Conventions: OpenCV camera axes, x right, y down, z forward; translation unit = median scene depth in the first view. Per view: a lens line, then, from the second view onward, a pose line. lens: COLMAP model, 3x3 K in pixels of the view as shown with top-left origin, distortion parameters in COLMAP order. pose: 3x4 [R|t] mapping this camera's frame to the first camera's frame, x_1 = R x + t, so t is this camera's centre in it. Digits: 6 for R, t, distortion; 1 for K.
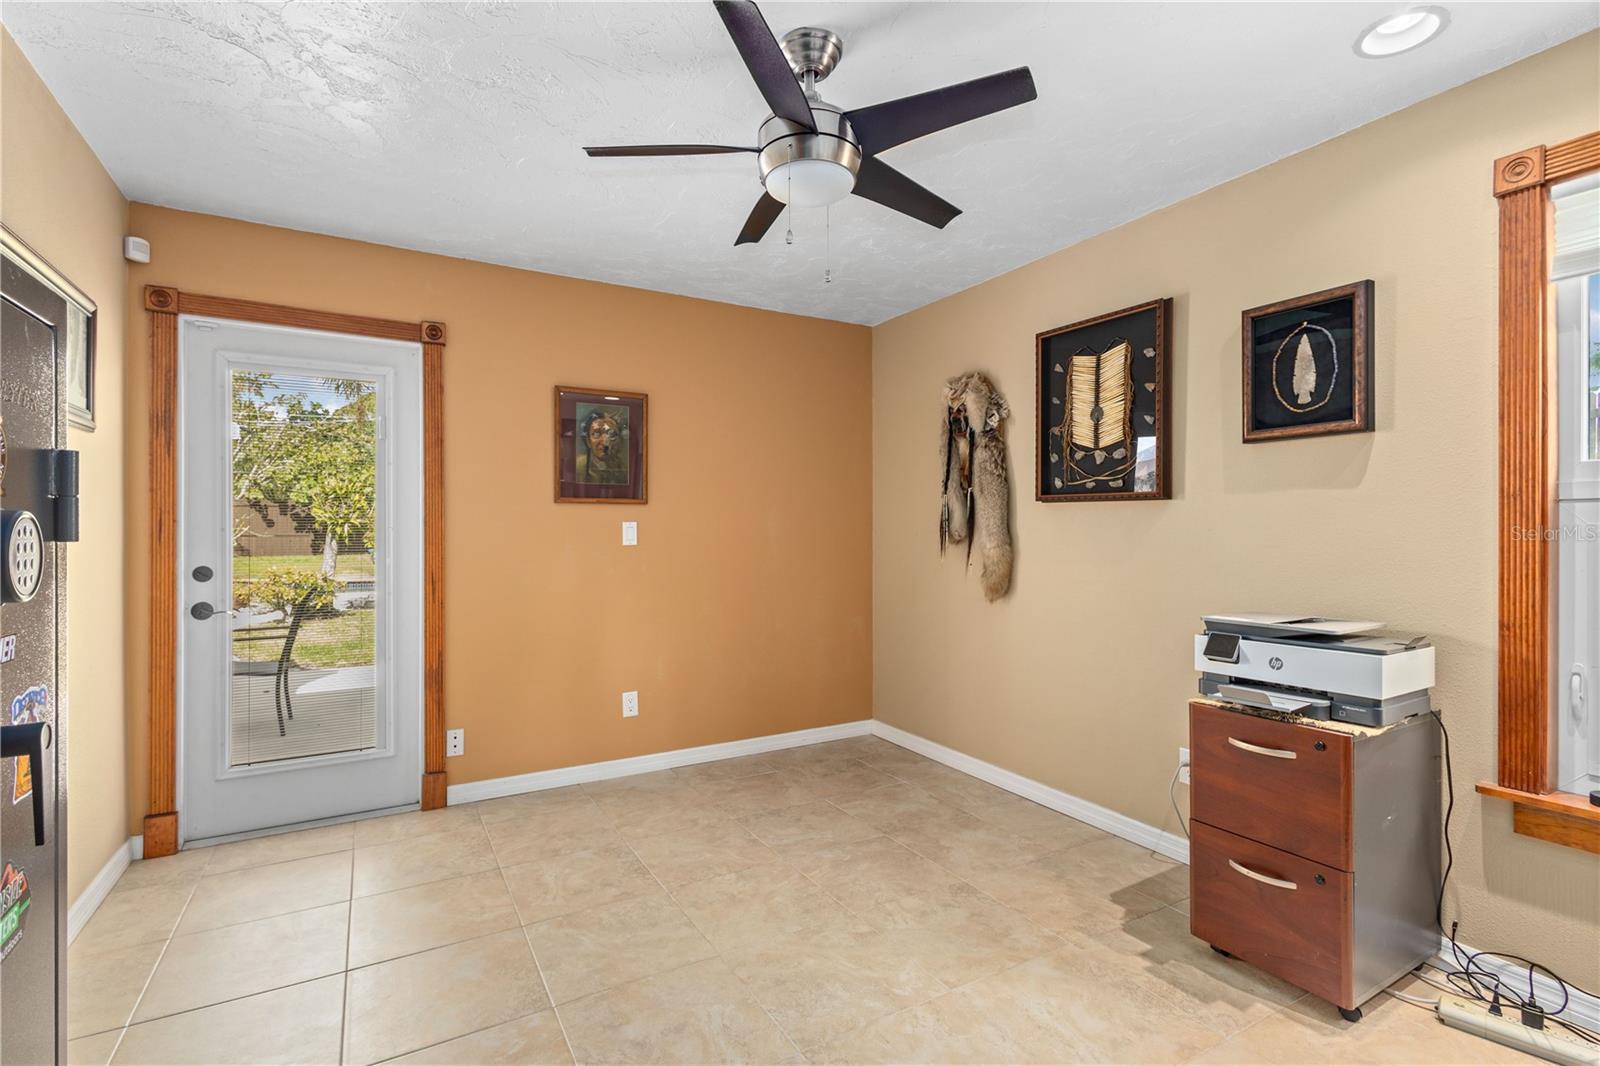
lens RADIAL K [[746.2, 0, 800.0], [0, 746.2, 533.0], [0, 0, 1]] dist [0.016973, -0.006850]
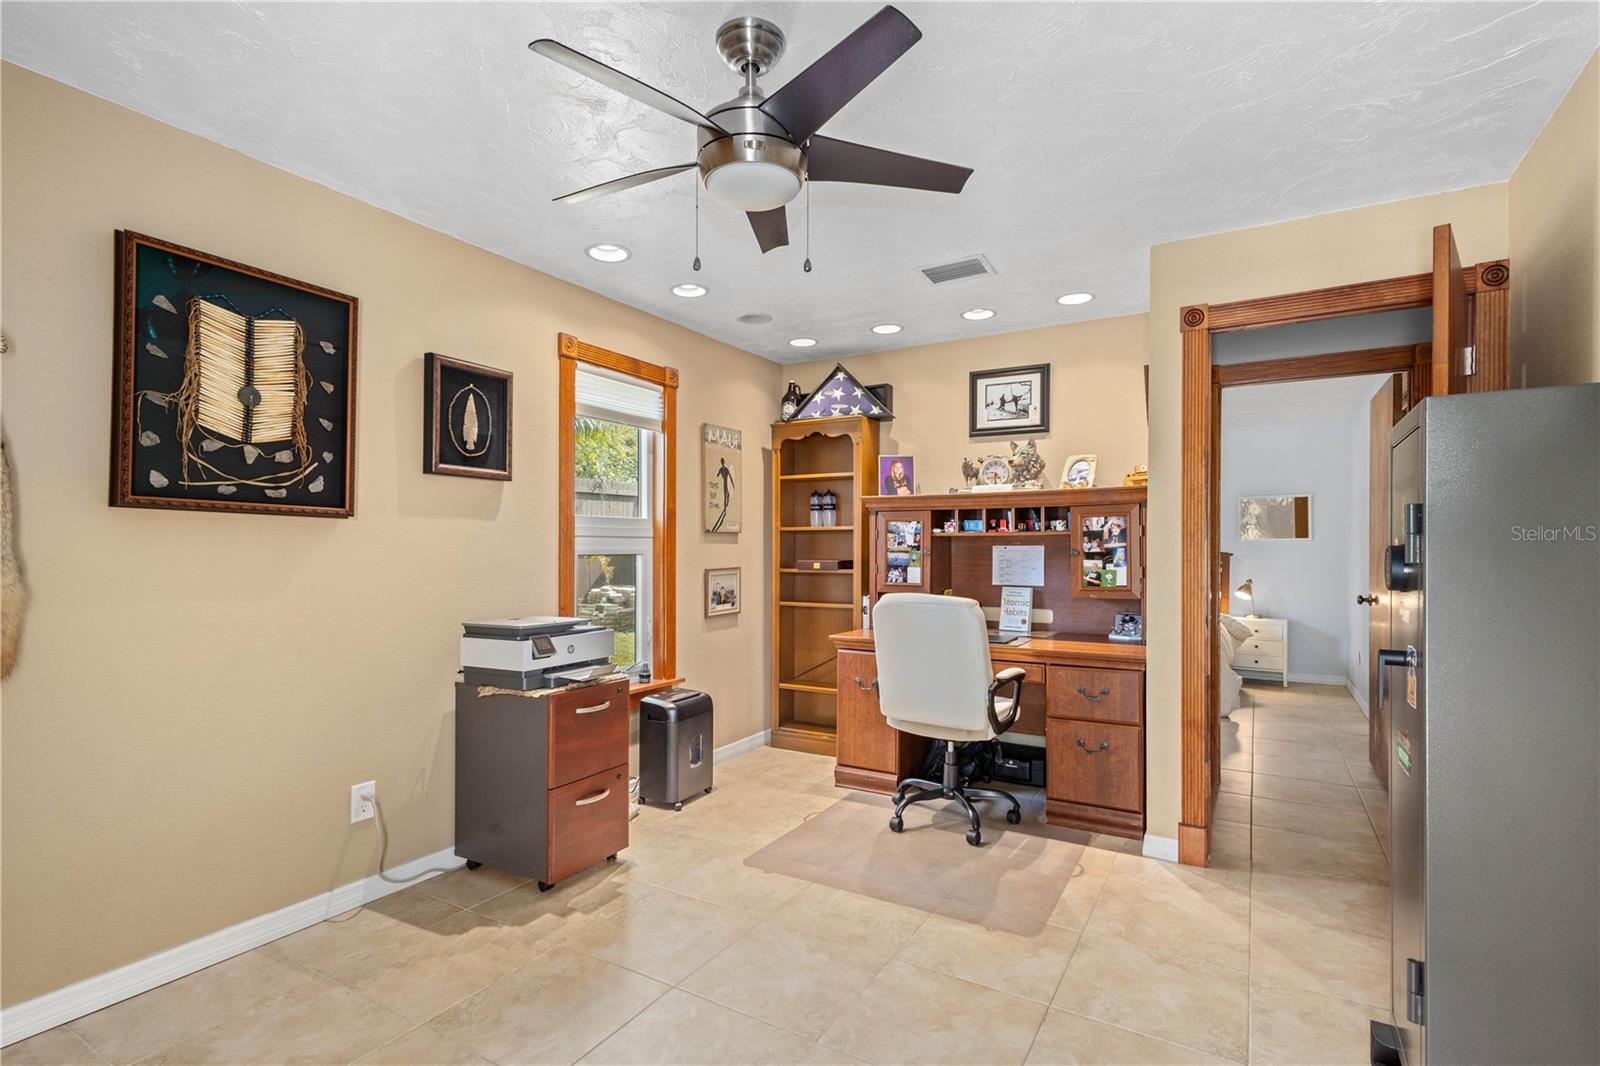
lens RADIAL K [[761.8, 0, 802.4], [0, 761.8, 552.7], [0, 0, 1]] dist [0.016218, 0.000215]
pose [[-0.492504, -0.002082, 0.870308, -0.570866], [0.000372, 0.999997, 0.002603, -0.005336], [-0.870310, 0.001606, -0.492502, 0.944796]]
